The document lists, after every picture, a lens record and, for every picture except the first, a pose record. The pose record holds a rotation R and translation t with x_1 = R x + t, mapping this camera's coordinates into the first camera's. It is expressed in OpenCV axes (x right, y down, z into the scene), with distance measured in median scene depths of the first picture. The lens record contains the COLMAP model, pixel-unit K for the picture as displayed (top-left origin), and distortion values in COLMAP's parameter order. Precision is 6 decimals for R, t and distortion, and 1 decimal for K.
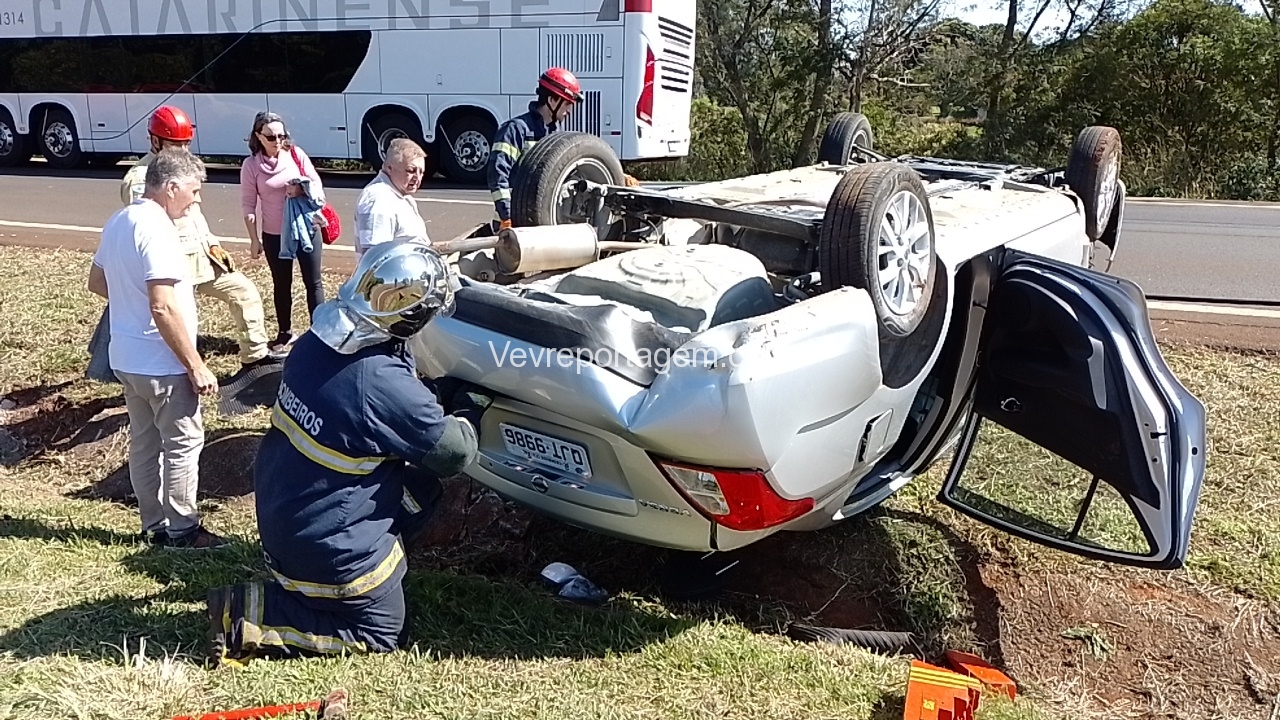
lens RADIAL K [[942.2, 0, 667.3], [0, 942.2, 359.8], [0, 0, 1]] dist [0.067442, -0.098567]
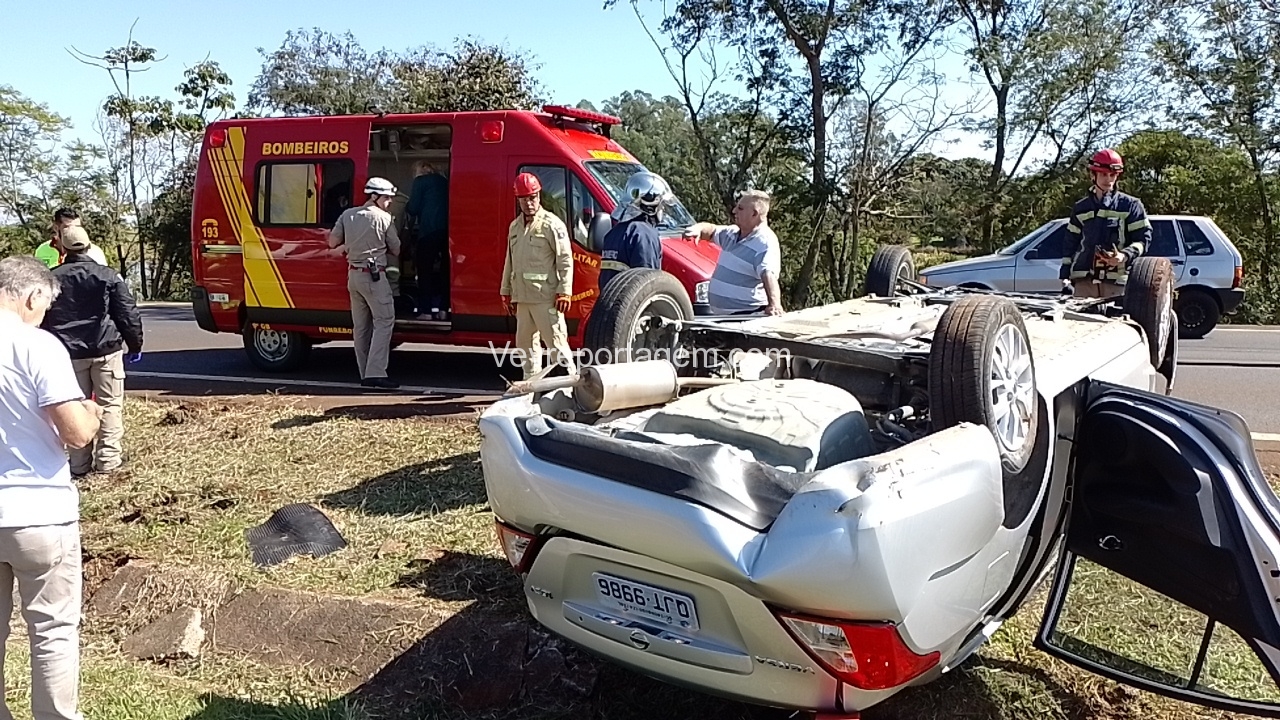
lens RADIAL K [[942.2, 0, 618.0], [0, 942.2, 351.8], [0, 0, 1]] dist [0.067442, -0.098567]
pose [[0.999736, -0.013487, 0.018590, -0.153006], [0.015997, 0.989702, -0.142248, -0.014583], [-0.016480, 0.142508, 0.989656, 0.034886]]
